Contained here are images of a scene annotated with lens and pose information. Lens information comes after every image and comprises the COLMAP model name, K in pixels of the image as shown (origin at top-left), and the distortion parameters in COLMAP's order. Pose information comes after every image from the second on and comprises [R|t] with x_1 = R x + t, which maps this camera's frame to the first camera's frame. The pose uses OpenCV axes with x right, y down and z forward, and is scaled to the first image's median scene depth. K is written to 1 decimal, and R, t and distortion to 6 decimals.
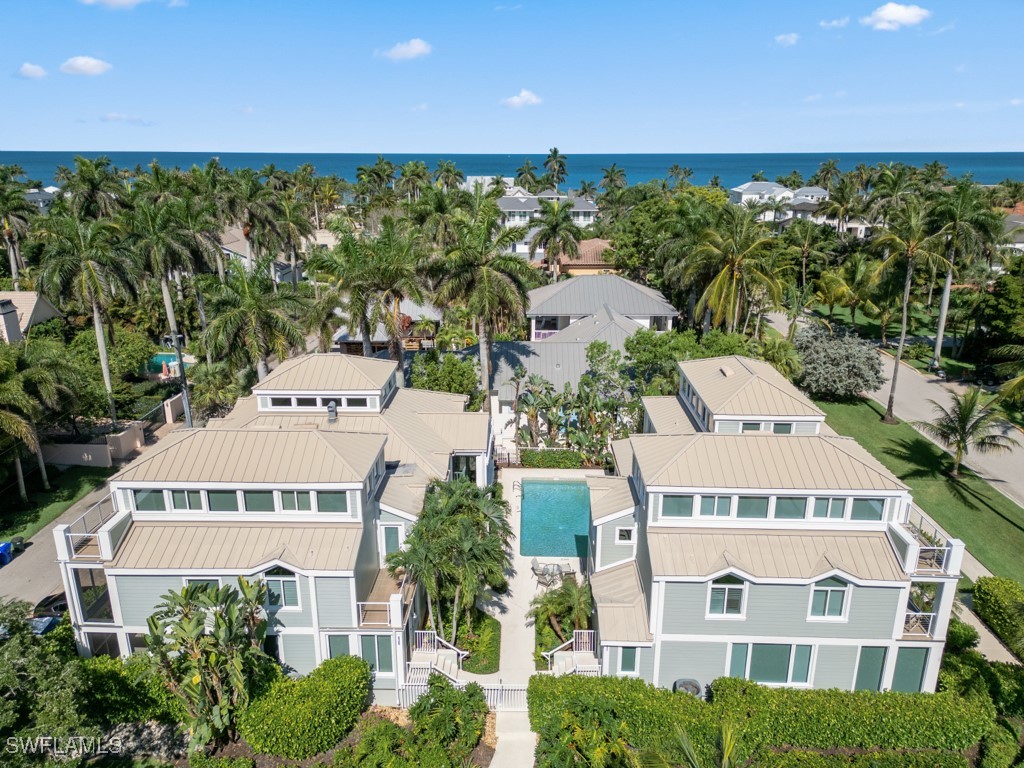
lens RADIAL K [[723.1, 0, 512.0], [0, 723.1, 384.0], [0, 0, 1]] dist [0.060577, 0.000582]
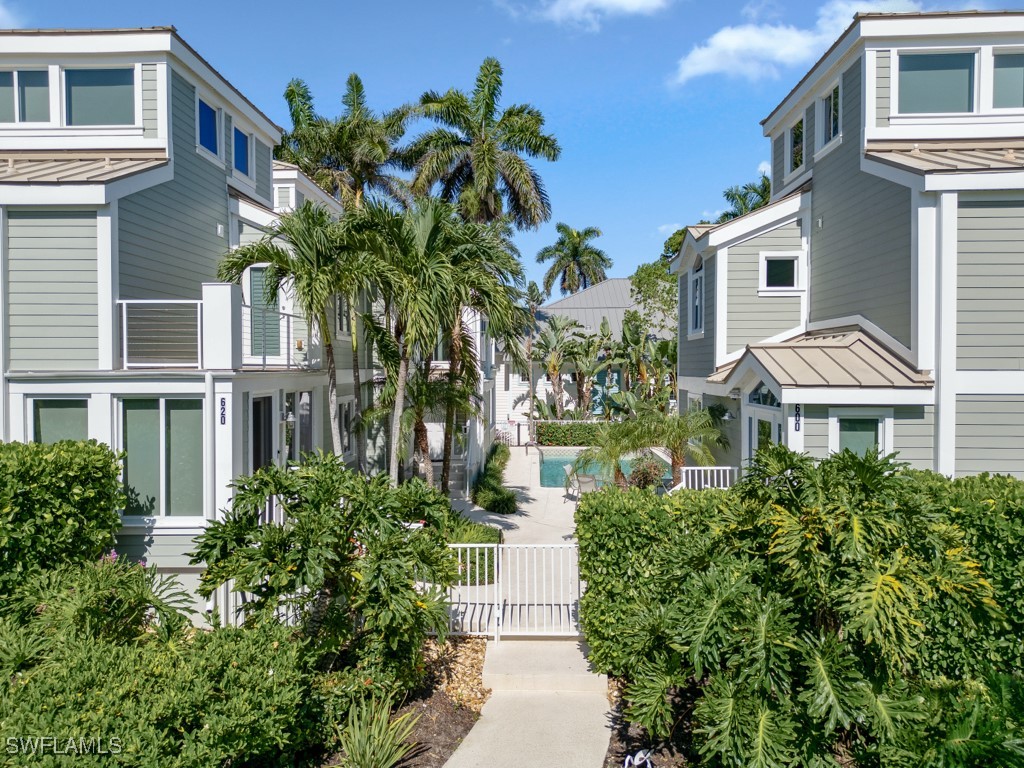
lens RADIAL K [[723.1, 0, 512.0], [0, 723.1, 384.0], [0, 0, 1]] dist [0.060577, 0.000582]
pose [[0.999918, -0.002372, -0.012621, -0.004302], [-0.001348, 0.957961, -0.286895, 0.410722], [0.012771, 0.286889, 0.957879, 0.596614]]
